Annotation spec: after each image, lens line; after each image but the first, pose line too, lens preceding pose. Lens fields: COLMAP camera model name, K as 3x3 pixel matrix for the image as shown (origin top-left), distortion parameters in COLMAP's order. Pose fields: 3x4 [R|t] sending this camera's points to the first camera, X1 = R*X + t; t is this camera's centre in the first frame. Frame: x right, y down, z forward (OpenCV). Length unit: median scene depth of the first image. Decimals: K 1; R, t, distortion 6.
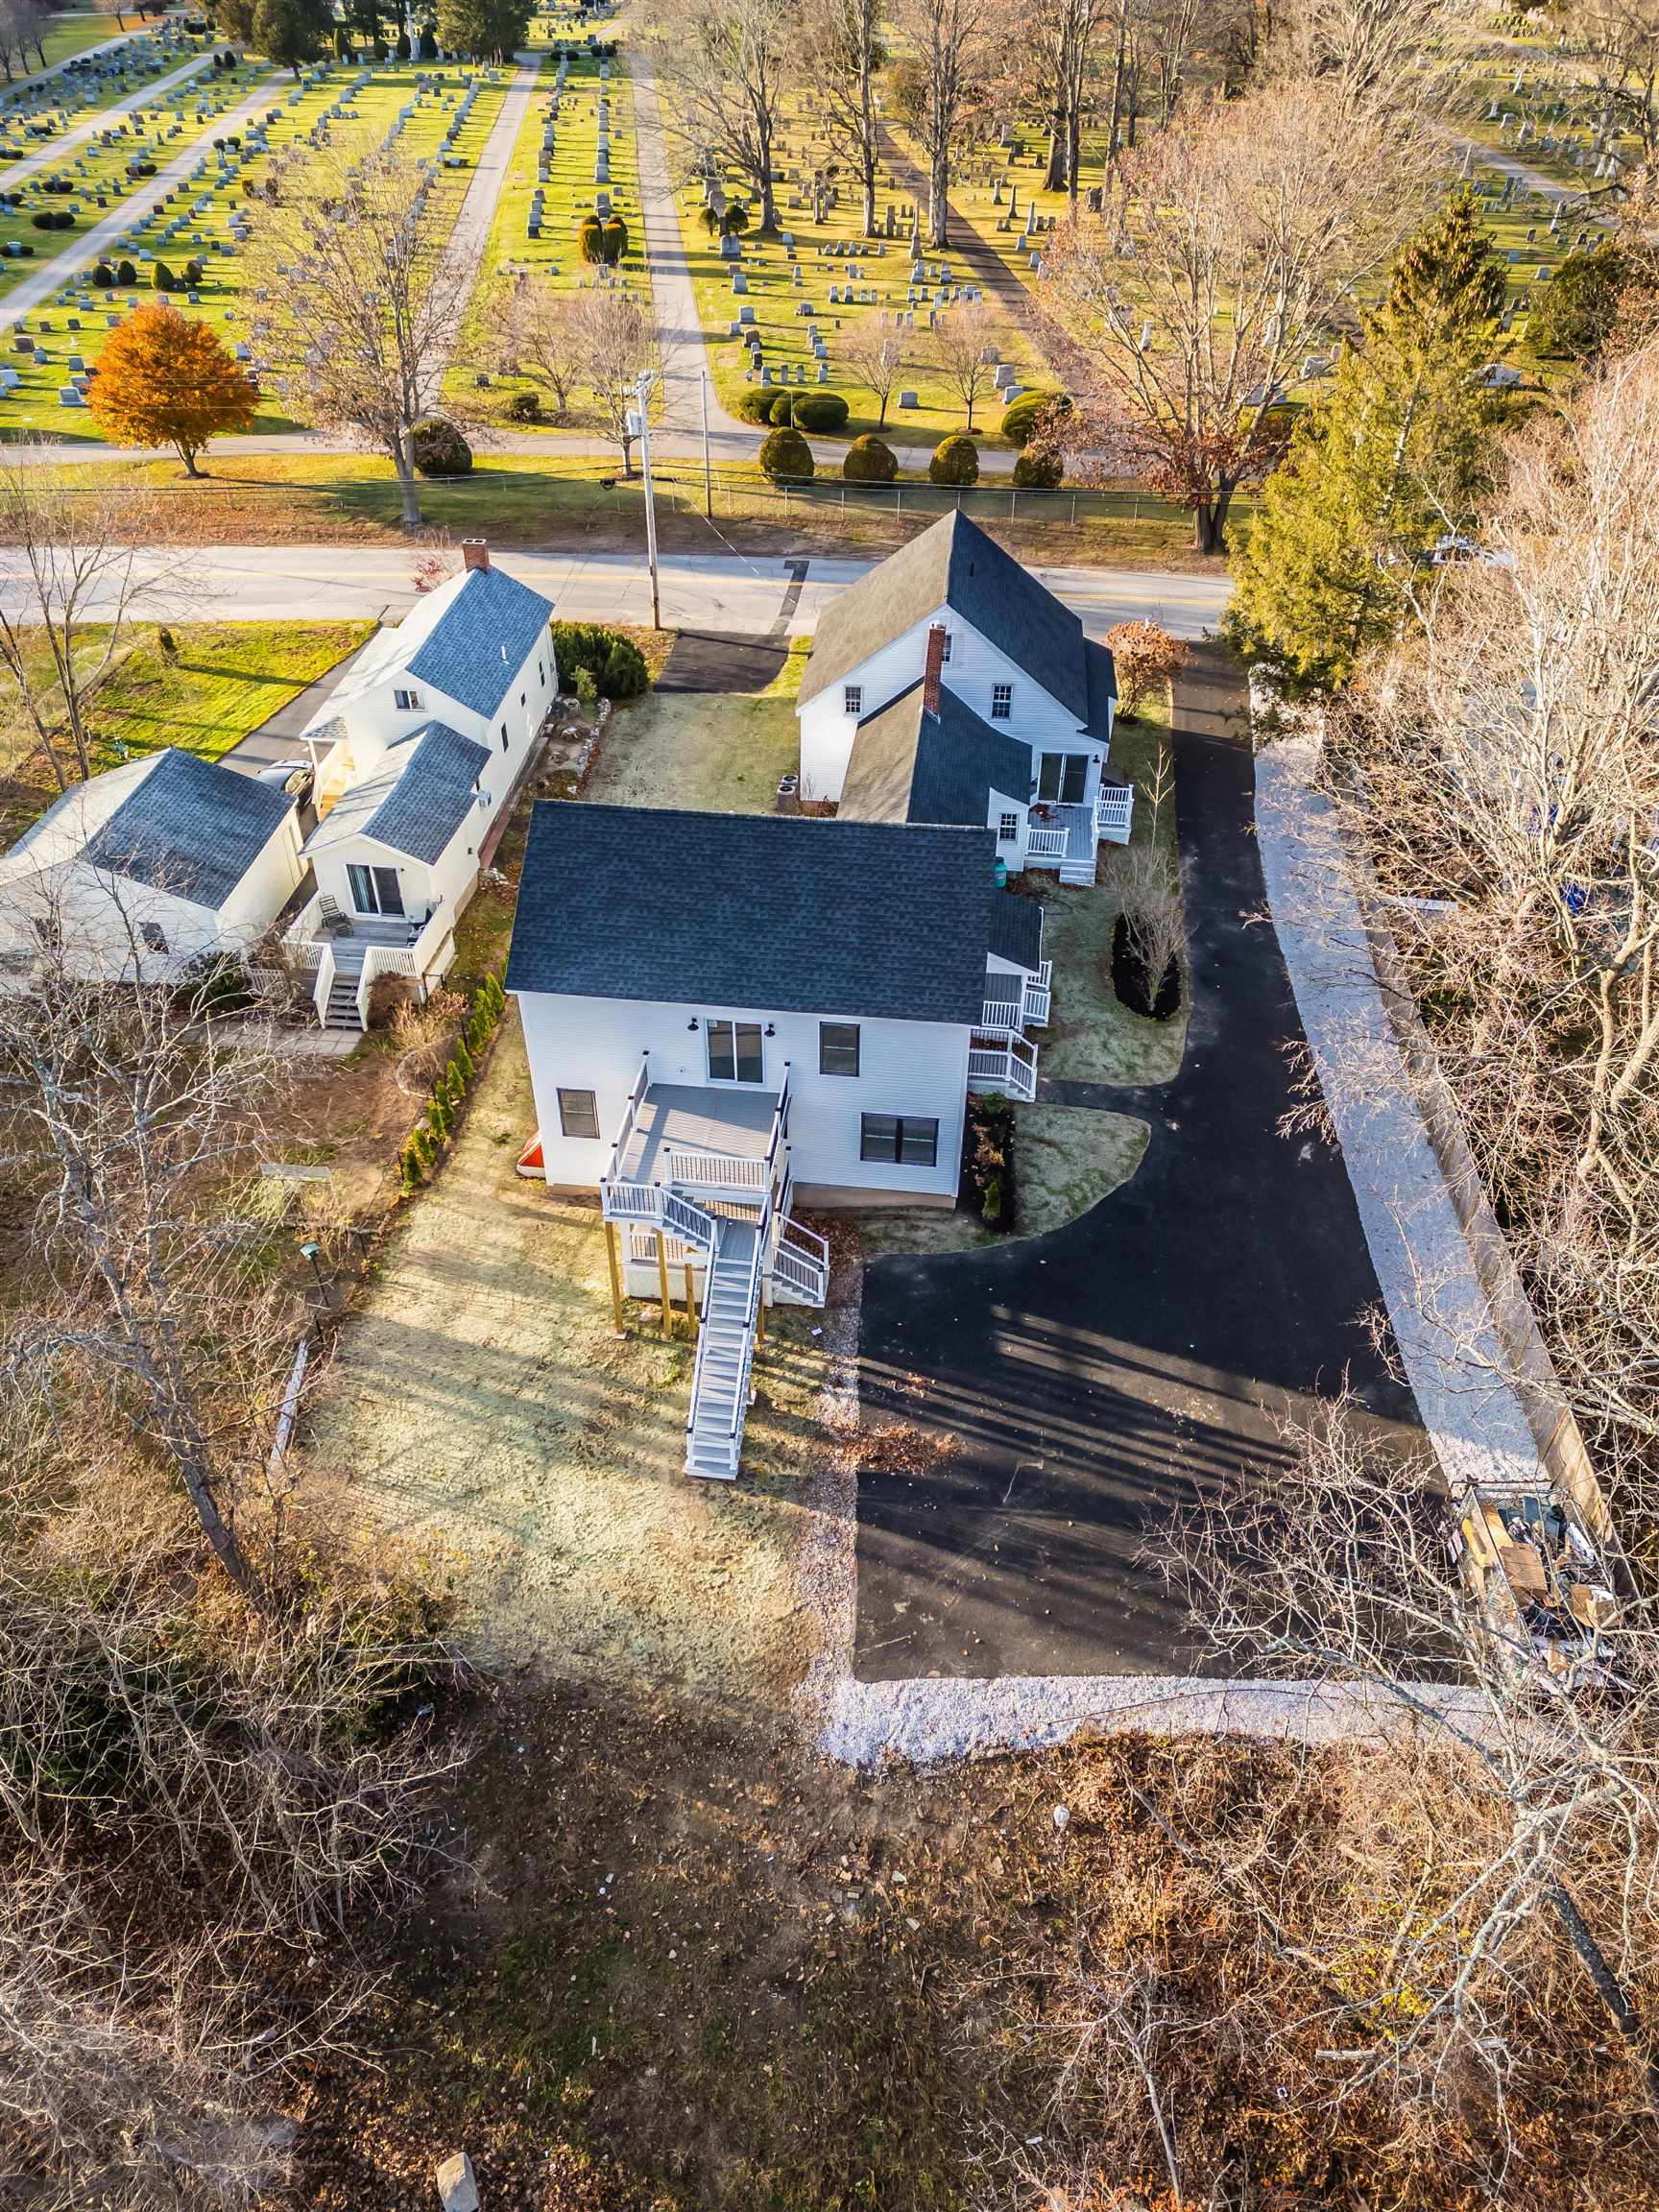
lens RADIAL K [[1535.5, 0, 835.7], [0, 1535.5, 1109.7], [0, 0, 1]] dist [0.100779, -0.084626]
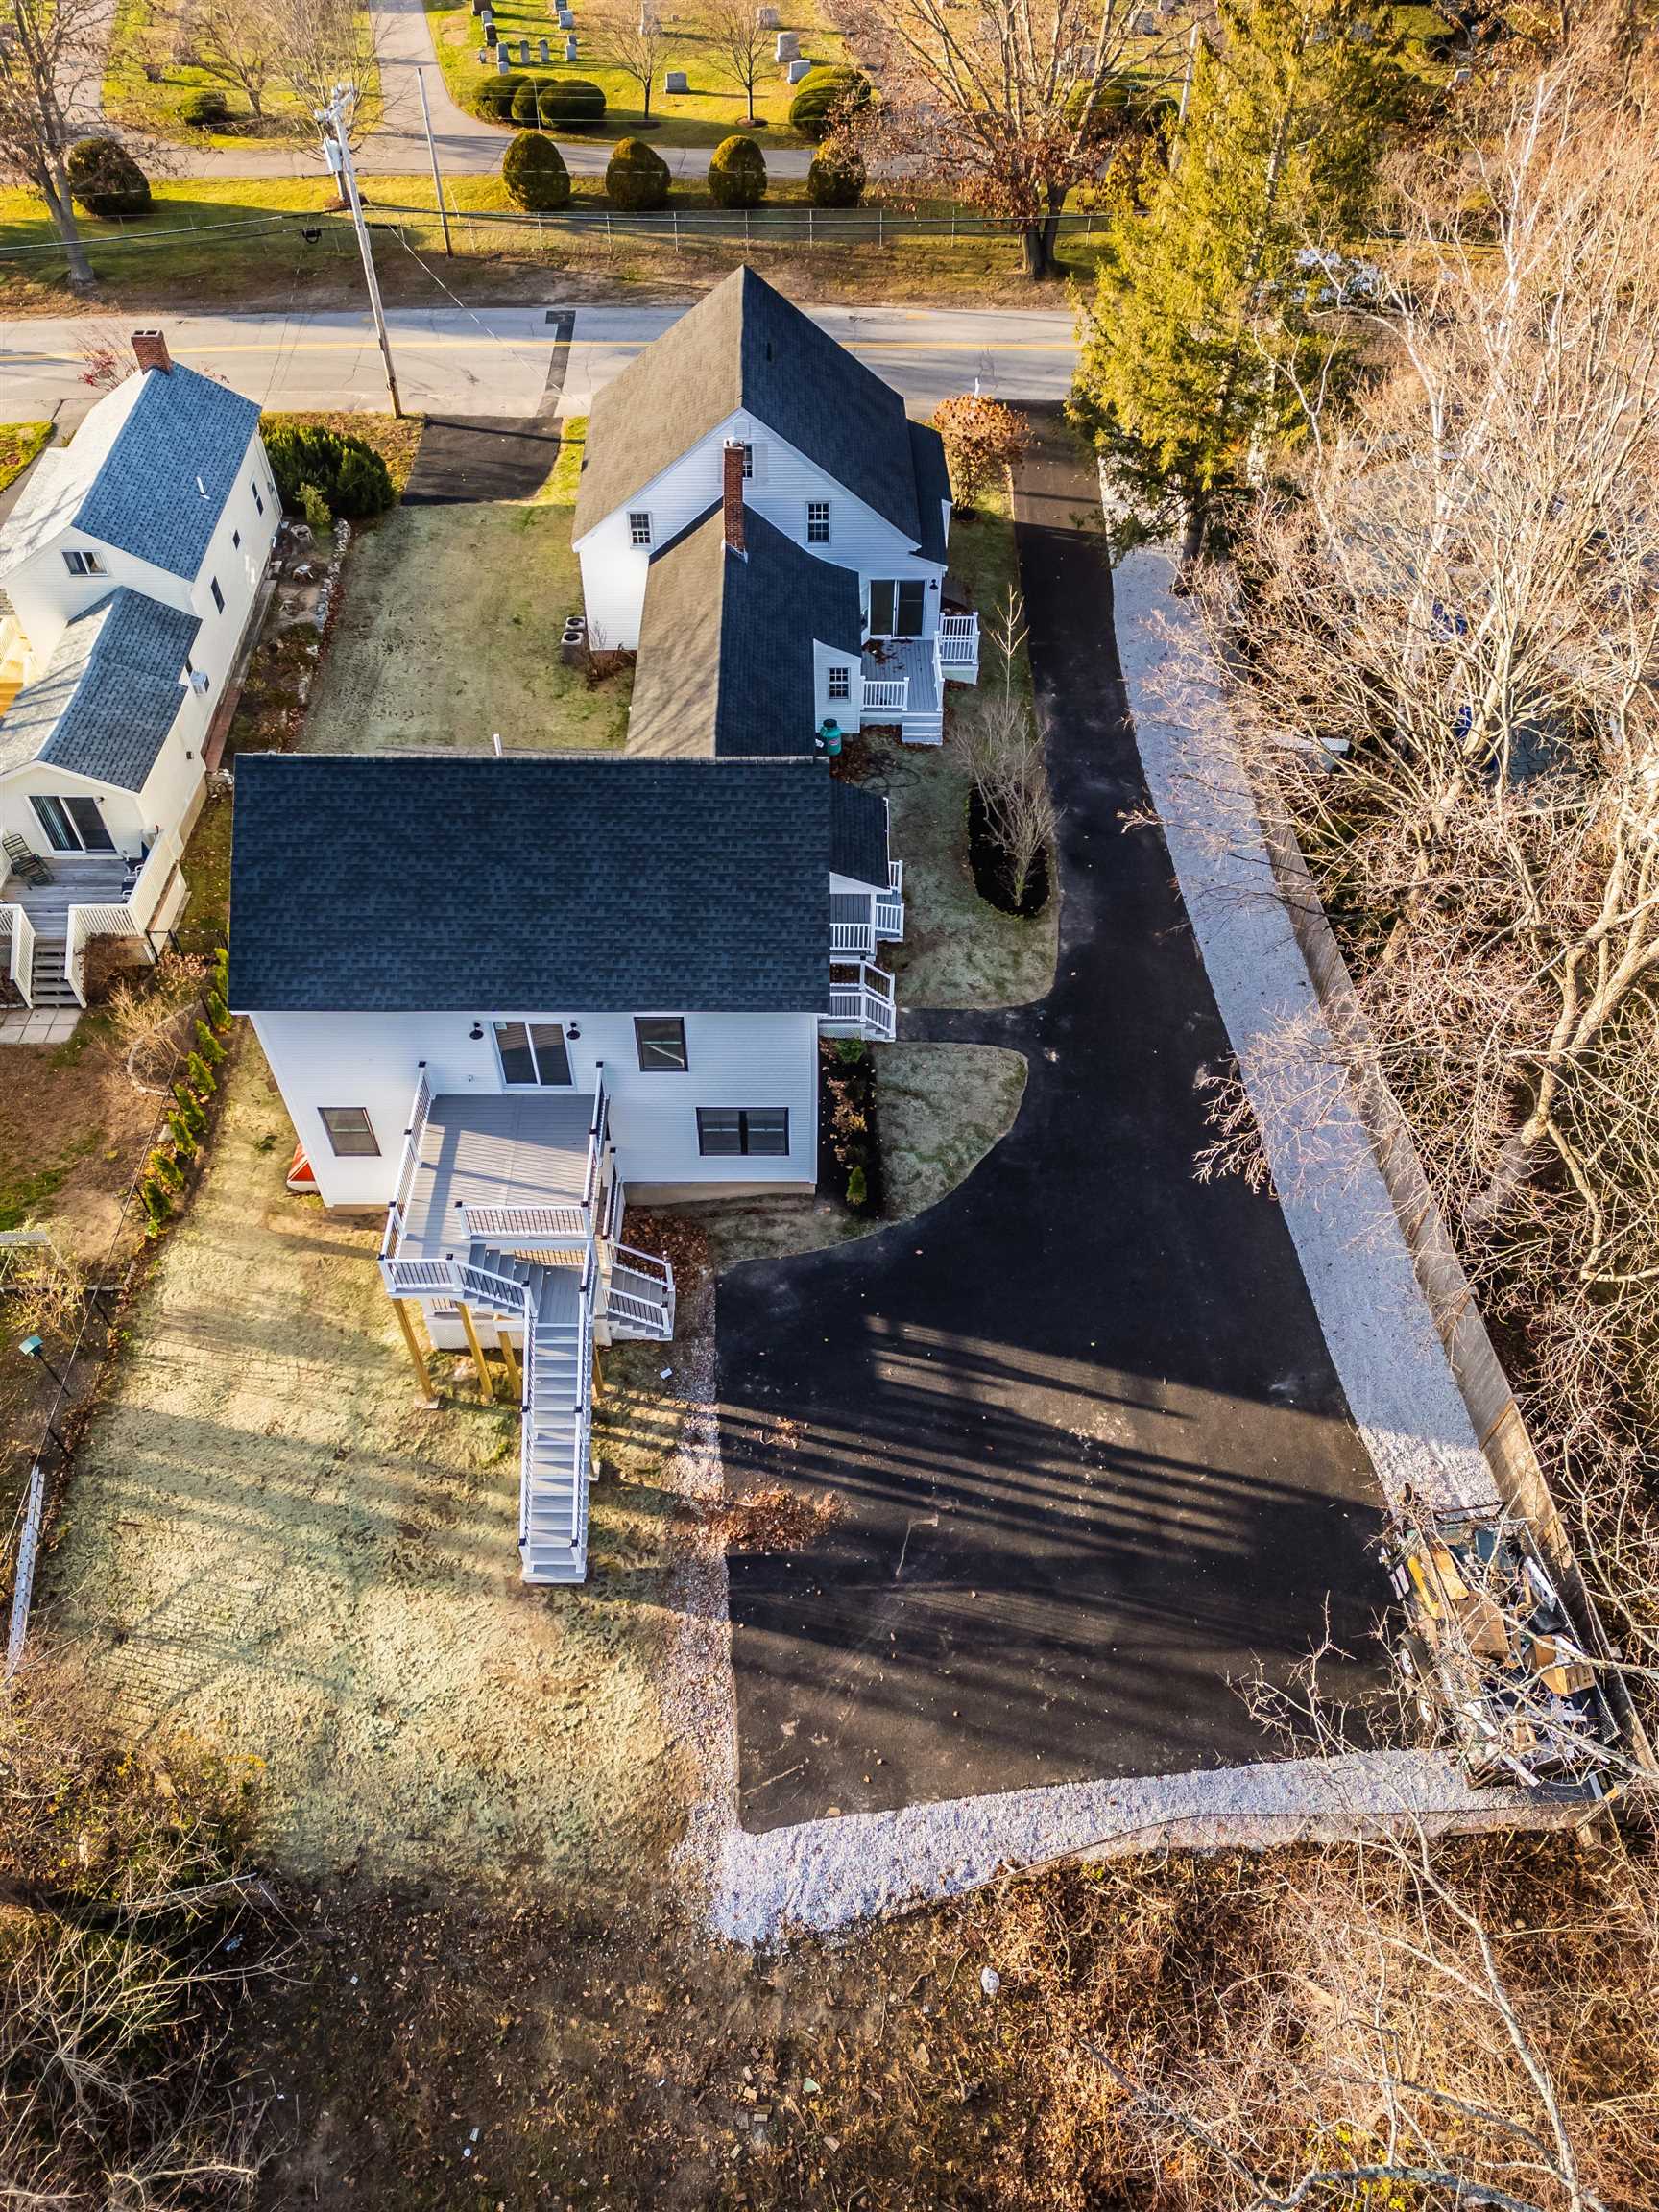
lens RADIAL K [[1532.7, 0, 831.1], [0, 1532.7, 1108.8], [0, 0, 1]] dist [0.091557, -0.081955]
pose [[0.992285, -0.093487, 0.081426, 0.022811], [0.077872, 0.981054, 0.177398, -0.143092], [-0.096468, -0.169688, 0.980765, 0.174254]]
